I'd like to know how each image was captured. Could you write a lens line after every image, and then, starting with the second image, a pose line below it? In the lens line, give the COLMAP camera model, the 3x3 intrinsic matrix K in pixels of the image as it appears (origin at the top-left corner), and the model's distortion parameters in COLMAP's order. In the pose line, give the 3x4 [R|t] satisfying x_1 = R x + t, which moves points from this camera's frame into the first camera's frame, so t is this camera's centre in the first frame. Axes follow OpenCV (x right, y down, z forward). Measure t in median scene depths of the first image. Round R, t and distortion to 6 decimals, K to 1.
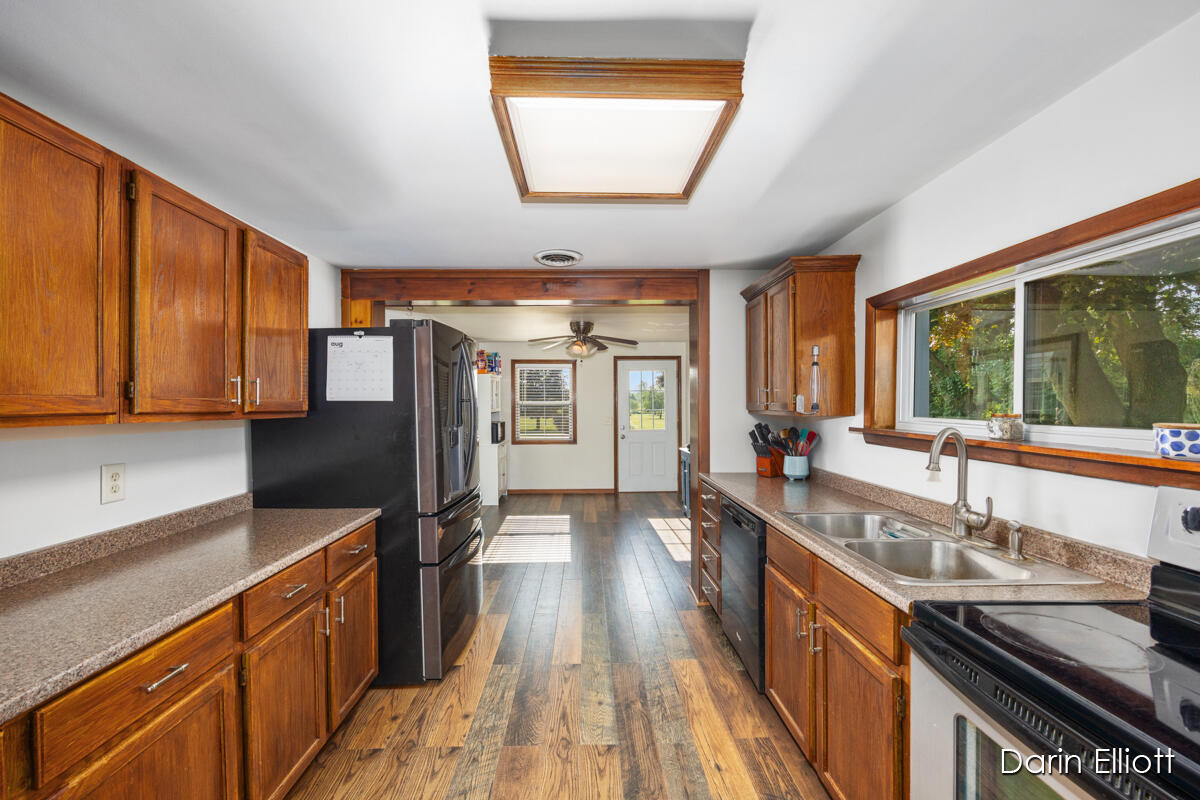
lens RADIAL K [[477.7, 0, 600.1], [0, 477.7, 403.1], [0, 0, 1]] dist [0.001337, 0.000289]
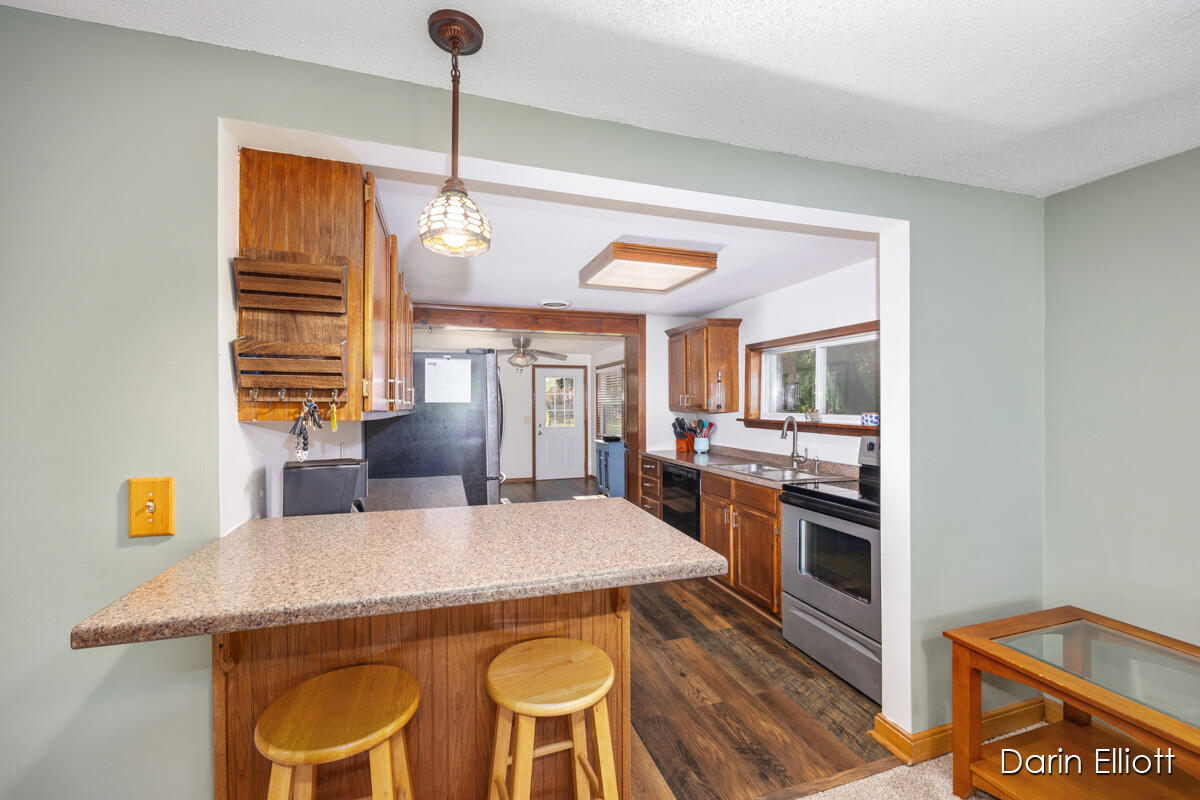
lens RADIAL K [[477.7, 0, 600.4], [0, 477.7, 403.3], [0, 0, 1]] dist [0.001337, 0.000289]
pose [[0.957564, 0.001901, 0.288214, -0.460820], [-0.001015, 0.999994, -0.003224, 0.001658], [-0.288218, 0.002794, 0.957561, -0.525295]]
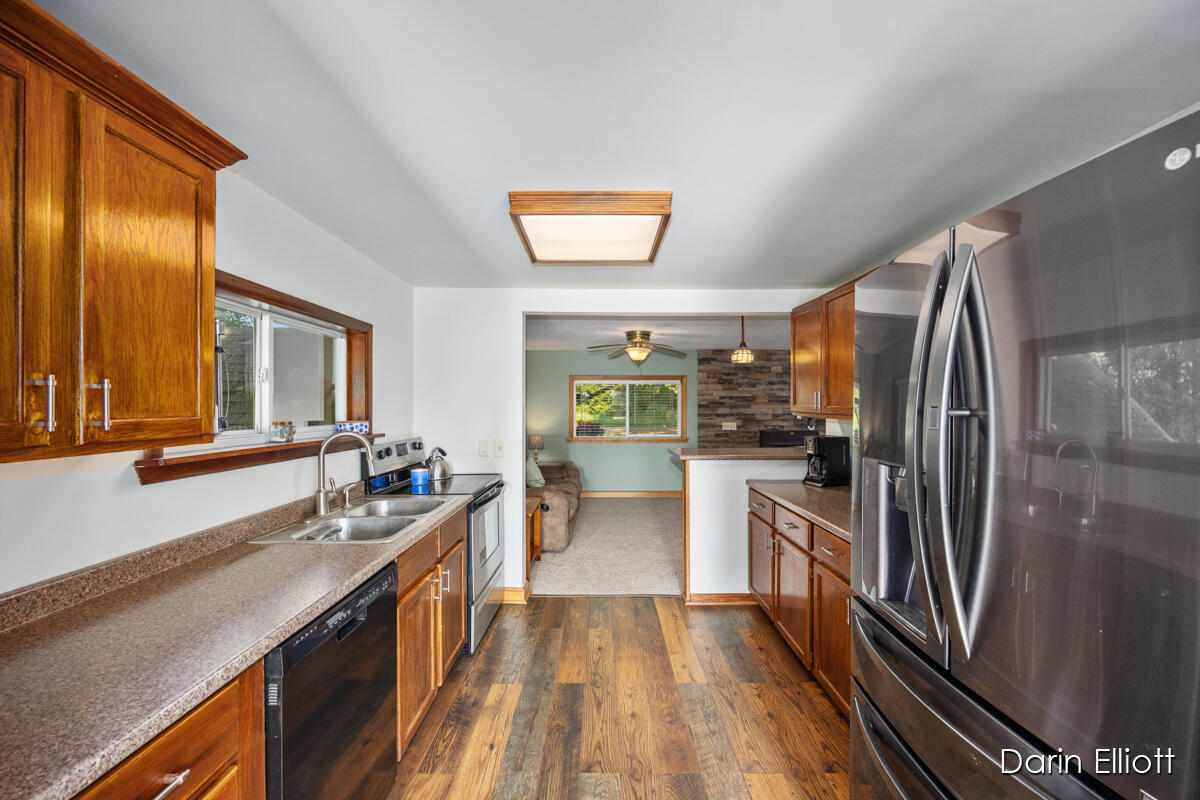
lens RADIAL K [[477.7, 0, 600.3], [0, 477.7, 406.0], [0, 0, 1]] dist [0.001337, 0.000289]
pose [[-0.999466, 0.004061, 0.032437, -0.030543], [0.004143, 0.999988, 0.002486, -0.014326], [-0.032427, 0.002619, -0.999471, 1.598737]]
